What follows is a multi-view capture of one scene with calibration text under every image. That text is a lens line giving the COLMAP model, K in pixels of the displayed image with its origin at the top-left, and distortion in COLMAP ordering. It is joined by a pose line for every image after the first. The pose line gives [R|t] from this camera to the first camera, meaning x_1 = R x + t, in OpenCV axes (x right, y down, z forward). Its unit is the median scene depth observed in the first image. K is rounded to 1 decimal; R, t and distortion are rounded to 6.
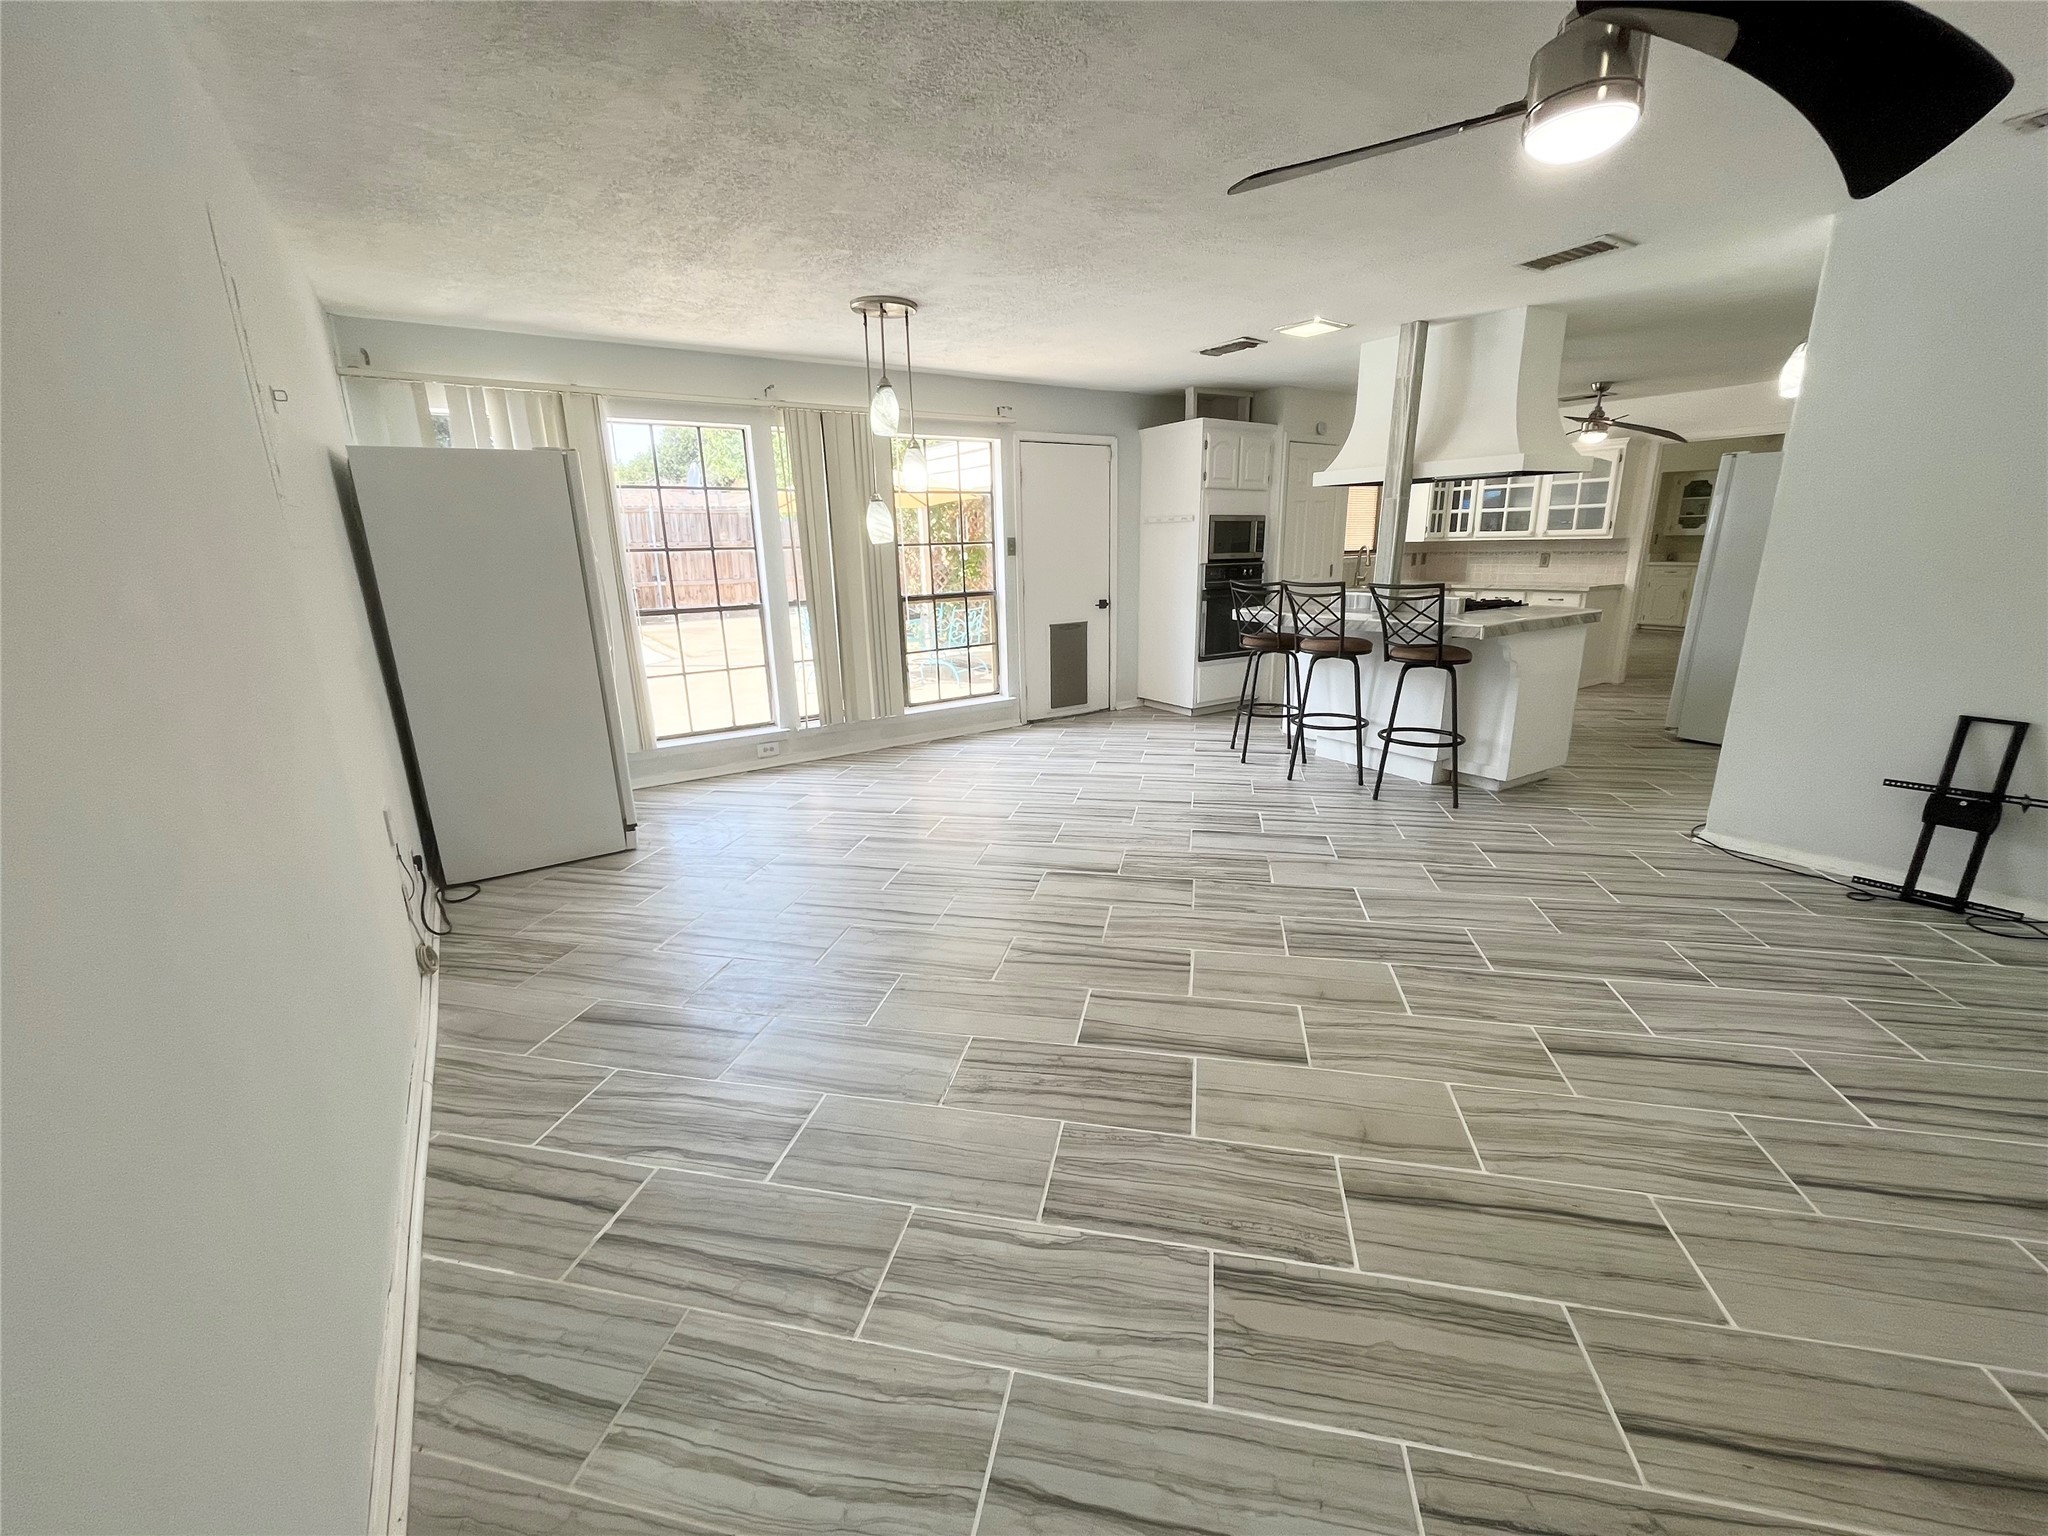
lens RADIAL K [[822.6, 0, 1023.8], [0, 822.6, 774.2], [0, 0, 1]] dist [-0.004361, 0.000566]
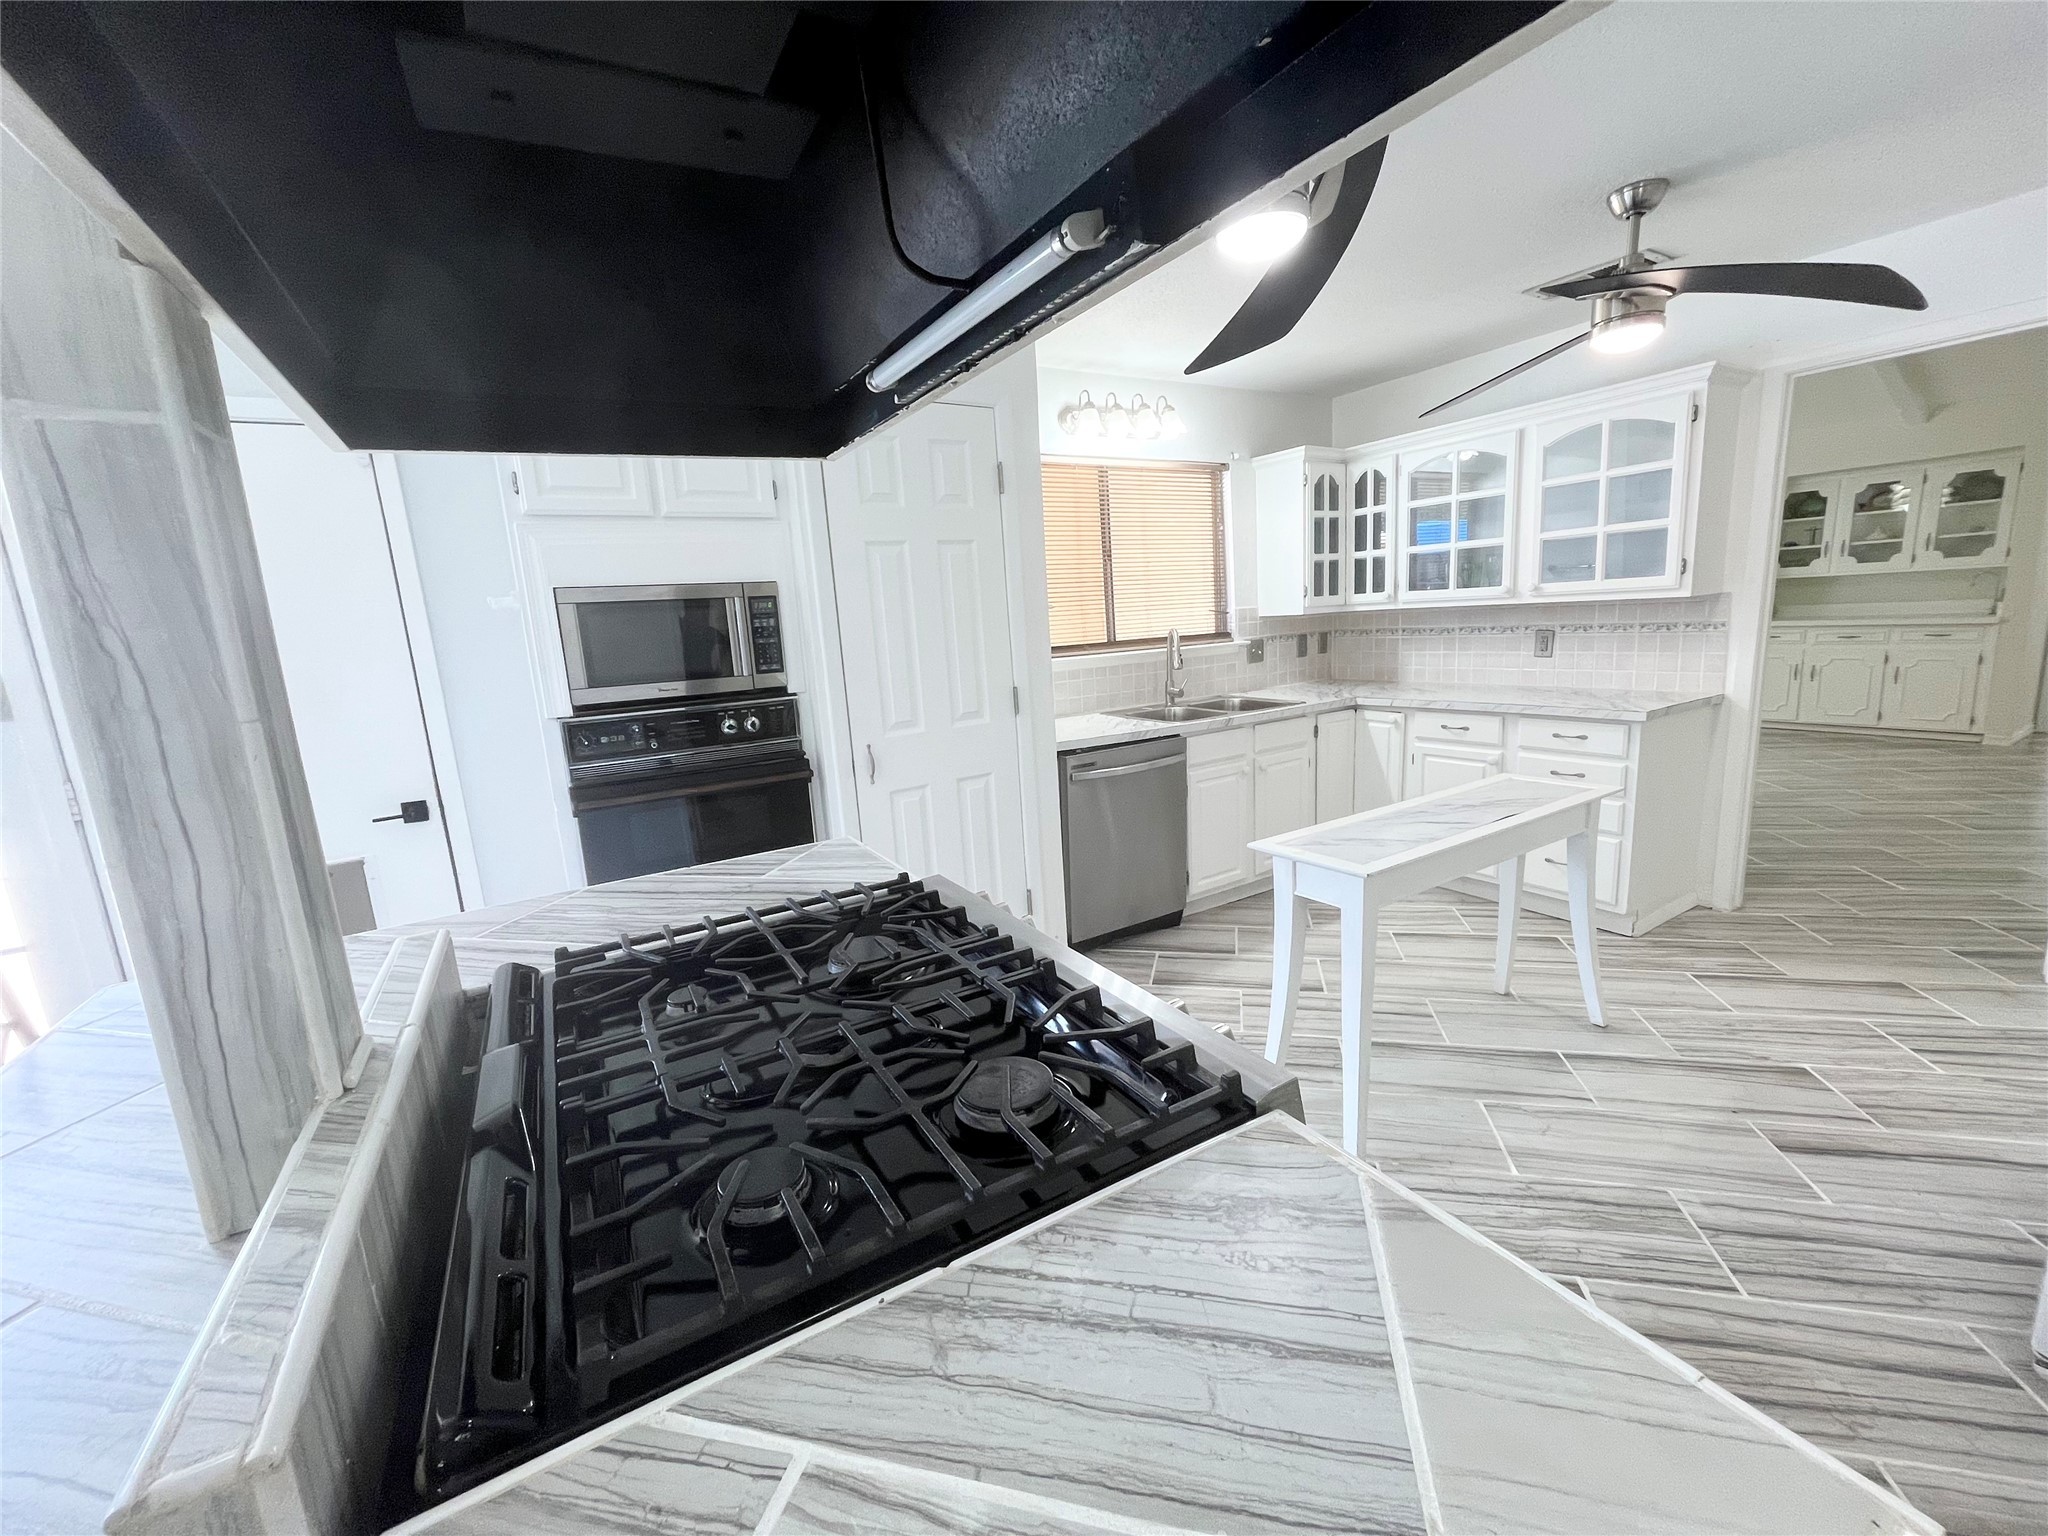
lens RADIAL K [[822.6, 0, 1019.7], [0, 822.6, 770.8], [0, 0, 1]] dist [-0.004361, 0.000566]
pose [[0.998278, -0.032713, -0.048696, 0.610946], [0.028498, 0.995984, -0.084877, -0.270564], [0.051277, 0.083343, 0.995201, 0.894937]]
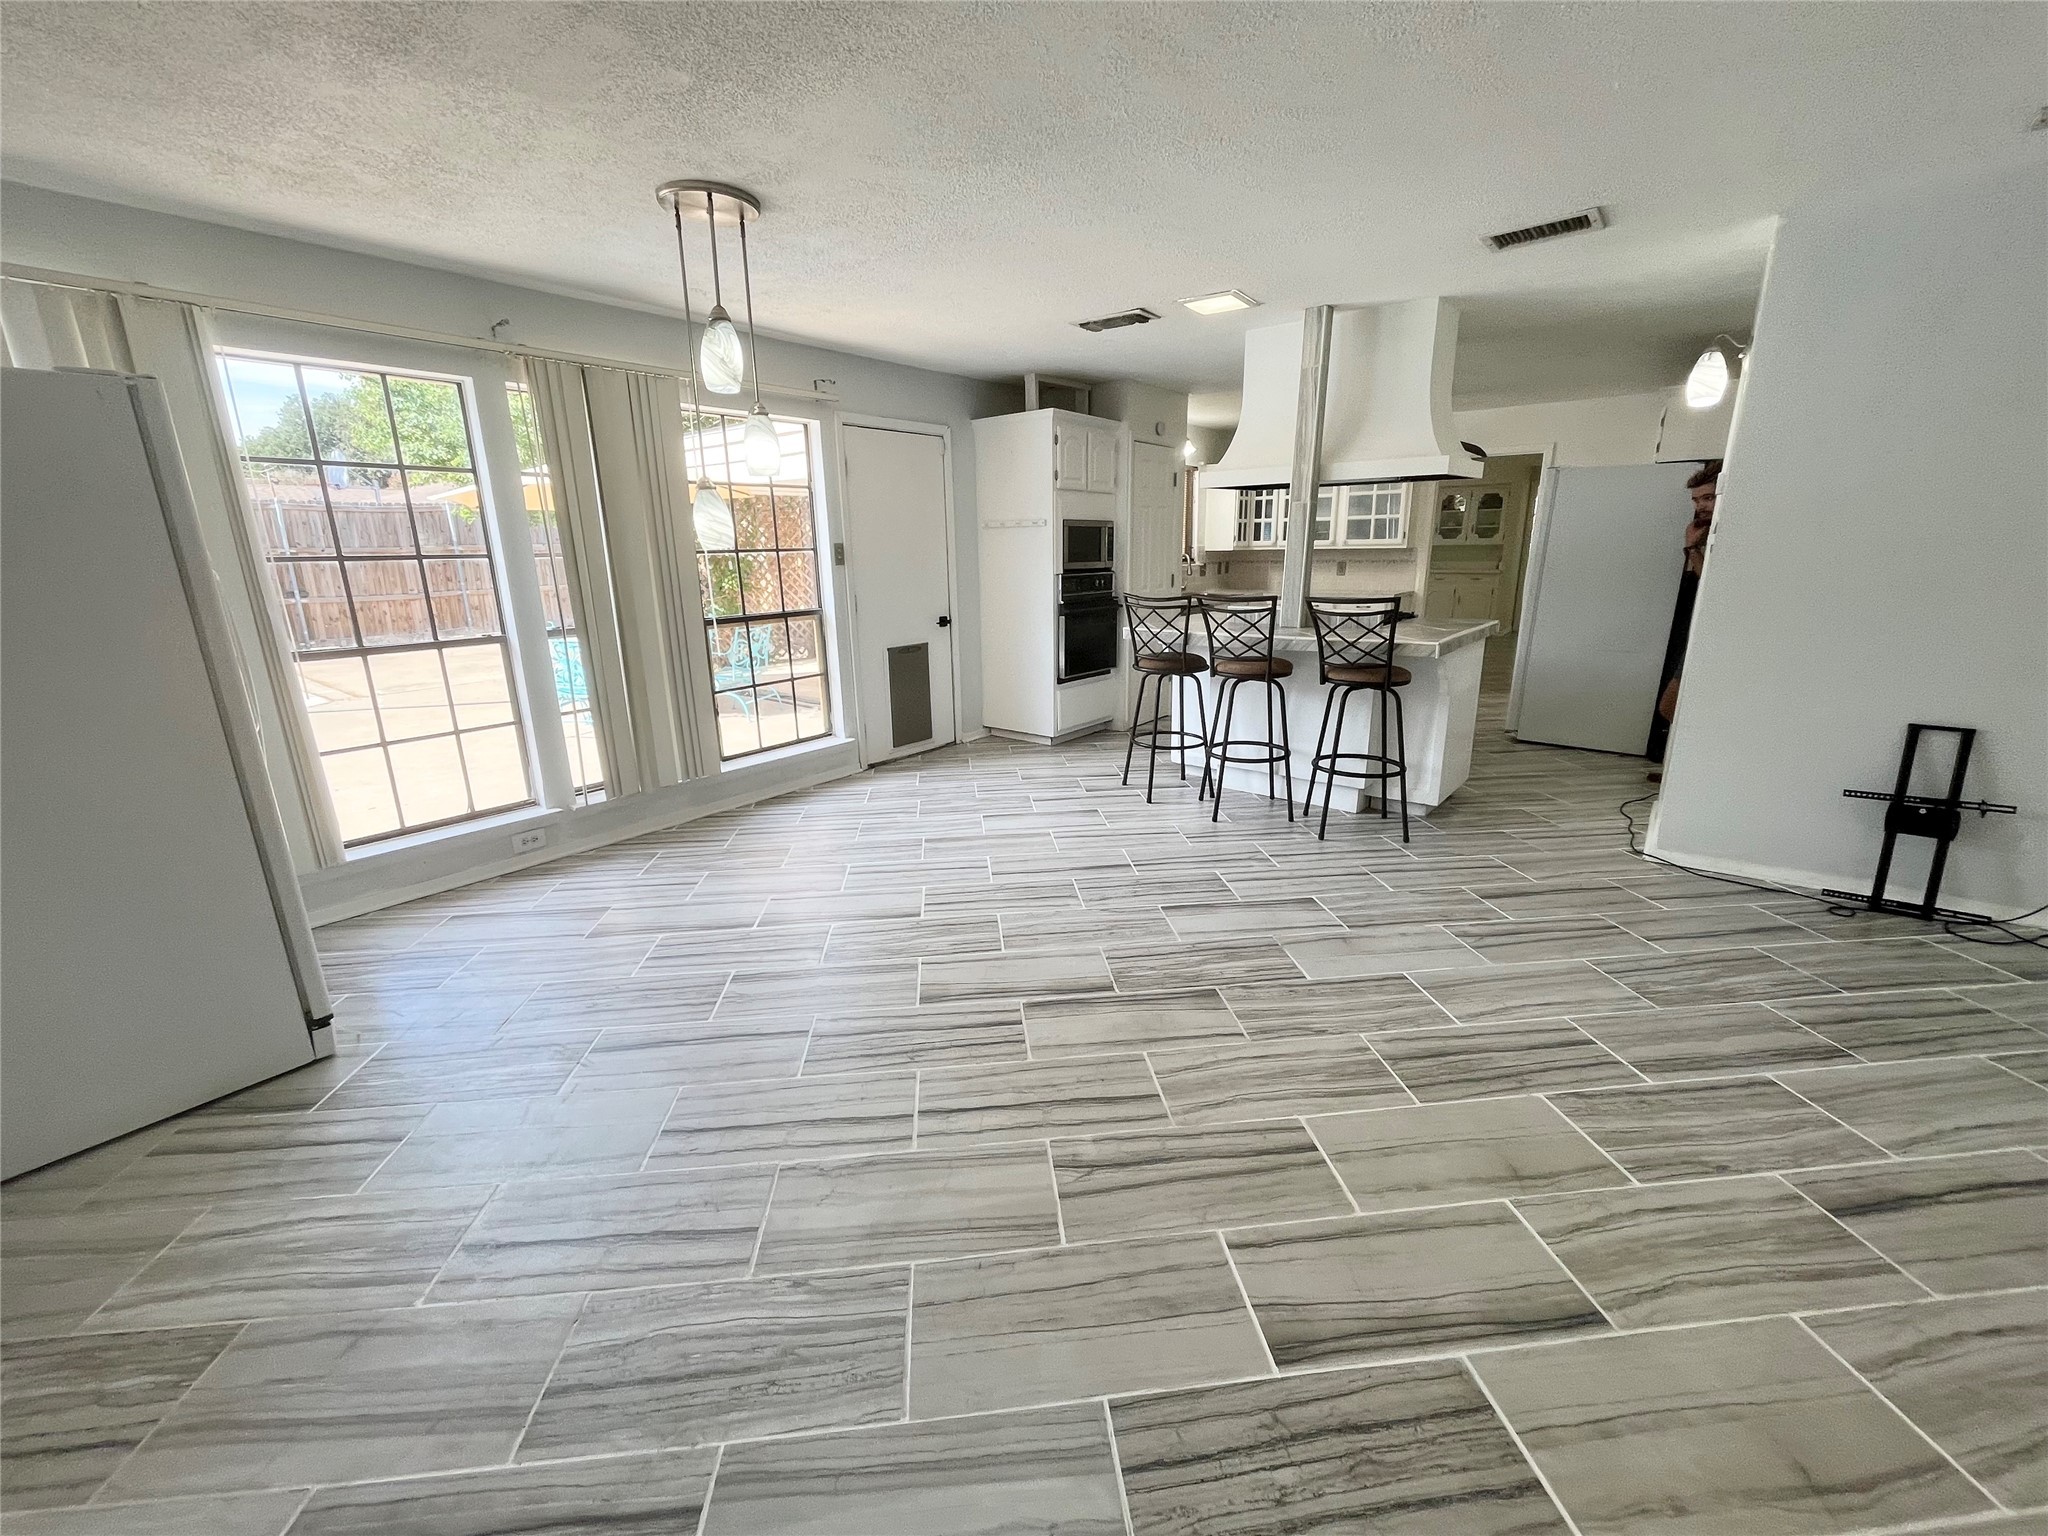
lens RADIAL K [[822.6, 0, 1021.9], [0, 822.6, 772.1], [0, 0, 1]] dist [-0.004361, 0.000566]
pose [[0.952404, -0.075486, 0.295345, -0.133128], [0.078876, 0.996884, 0.000438, -0.065495], [-0.294458, 0.022879, 0.955391, 0.236949]]
